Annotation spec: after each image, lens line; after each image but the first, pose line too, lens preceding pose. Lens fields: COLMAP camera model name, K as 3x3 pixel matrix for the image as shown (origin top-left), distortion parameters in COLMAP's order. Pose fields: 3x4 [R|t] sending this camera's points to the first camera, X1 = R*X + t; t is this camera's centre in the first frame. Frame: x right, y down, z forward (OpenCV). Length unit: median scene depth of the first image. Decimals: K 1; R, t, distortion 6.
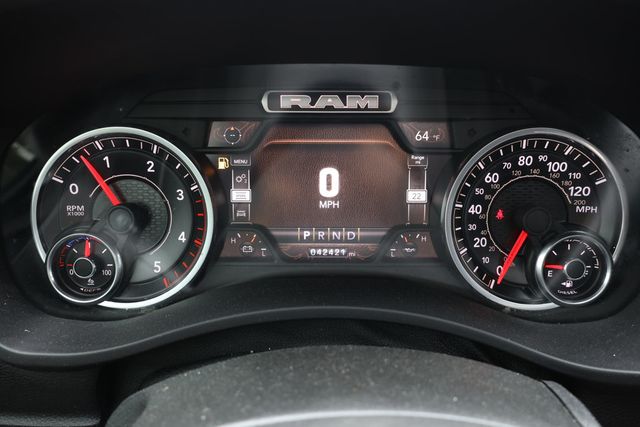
lens RADIAL K [[484.8, 0, 320.5], [0, 484.8, 212.2], [0, 0, 1]] dist [0.008043, 0.007255]
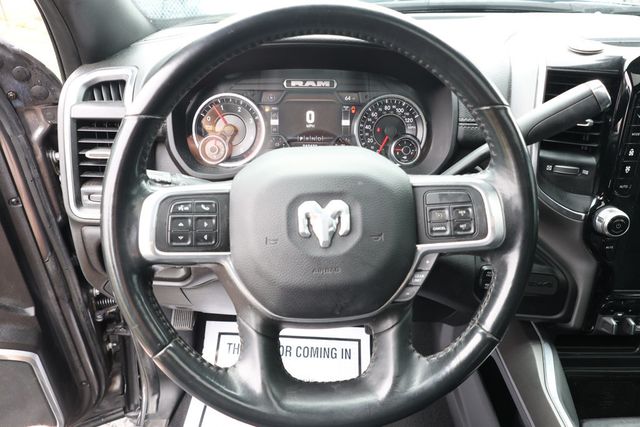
lens RADIAL K [[446.4, 0, 315.7], [0, 446.4, 213.3], [0, 0, 1]] dist [-0.020134, 0.005516]
pose [[0.999718, -0.000515, 0.023727, -0.009291], [-0.000544, 0.999006, 0.044583, 0.336978], [-0.023726, -0.044584, 0.998724, -1.327552]]
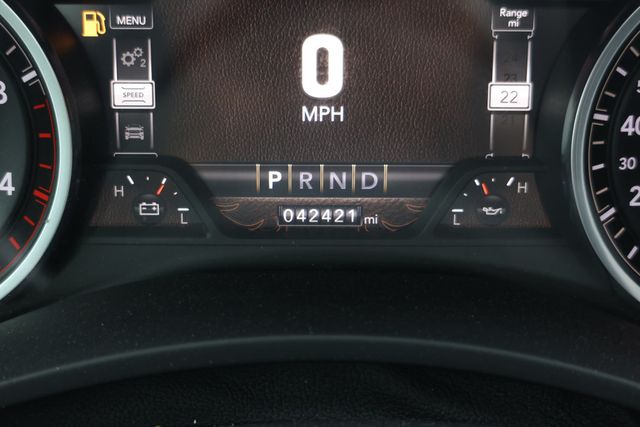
lens RADIAL K [[852.8, 0, 321.0], [0, 852.8, 214.0], [0, 0, 1]] dist [-0.059064, 0.000000]
pose [[0.999877, 0.000119, 0.015710, 0.003556], [-0.001525, 0.995984, 0.089522, 0.006938], [-0.015636, -0.089535, 0.995861, 0.182846]]
